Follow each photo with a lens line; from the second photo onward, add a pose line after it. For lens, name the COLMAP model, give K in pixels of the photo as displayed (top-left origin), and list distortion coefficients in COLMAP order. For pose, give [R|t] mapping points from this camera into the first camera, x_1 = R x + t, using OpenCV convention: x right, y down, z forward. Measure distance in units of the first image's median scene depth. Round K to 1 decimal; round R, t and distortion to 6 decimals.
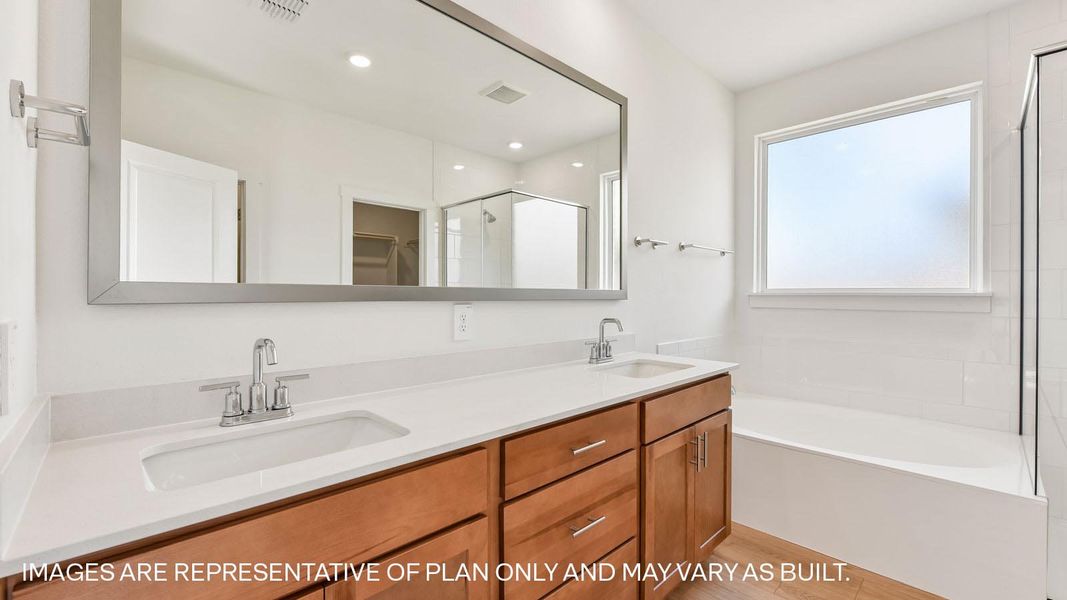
lens RADIAL K [[436.2, 0, 541.0], [0, 436.2, 293.4], [0, 0, 1]] dist [-0.001515, -0.006360]
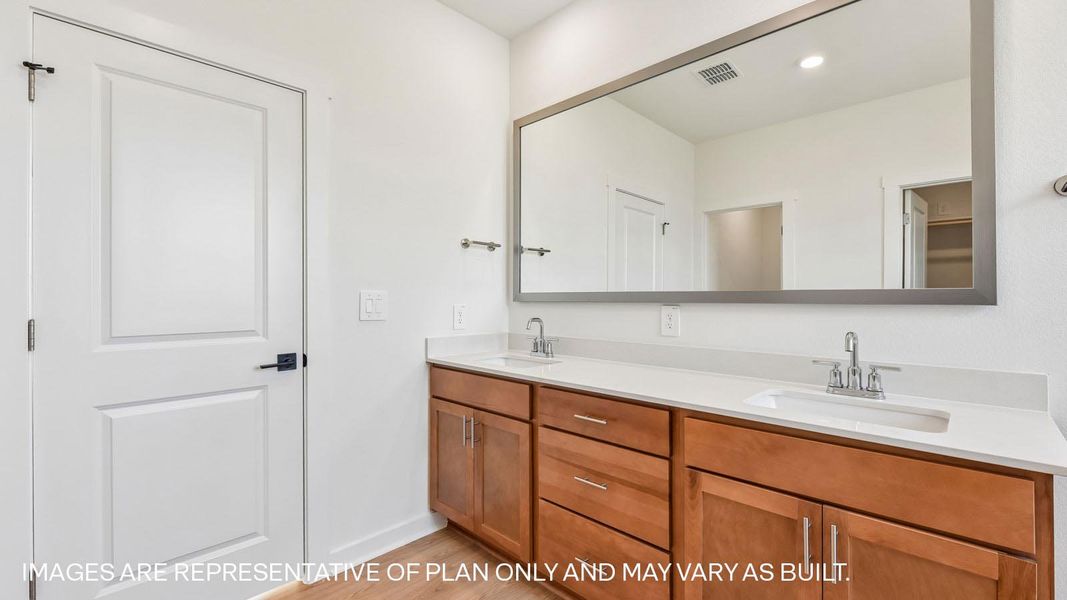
lens RADIAL K [[436.2, 0, 525.6], [0, 436.2, 298.6], [0, 0, 1]] dist [-0.001515, -0.006360]
pose [[0.033442, 0.001619, -0.999439, 0.852602], [0.002548, 0.999995, 0.001705, 0.002023], [0.999437, -0.002604, 0.033438, 0.487950]]
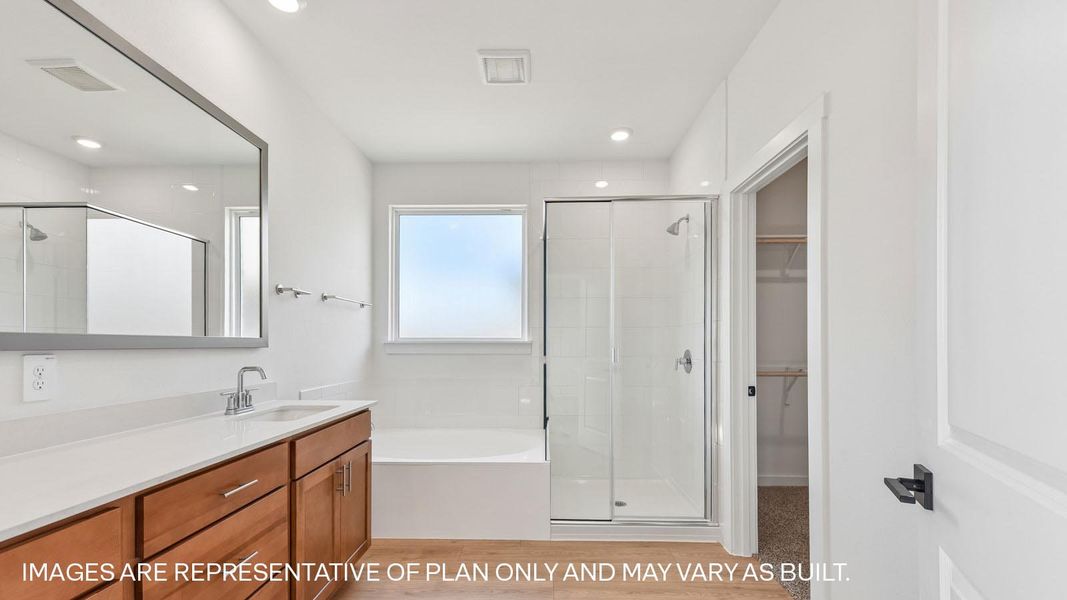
lens RADIAL K [[436.2, 0, 530.7], [0, 436.2, 348.8], [0, 0, 1]] dist [-0.001515, -0.006360]
pose [[0.718435, -0.009987, 0.695523, -0.070299], [-0.001829, 0.999866, 0.016246, 0.000215], [-0.695592, -0.012943, 0.718320, -0.142613]]
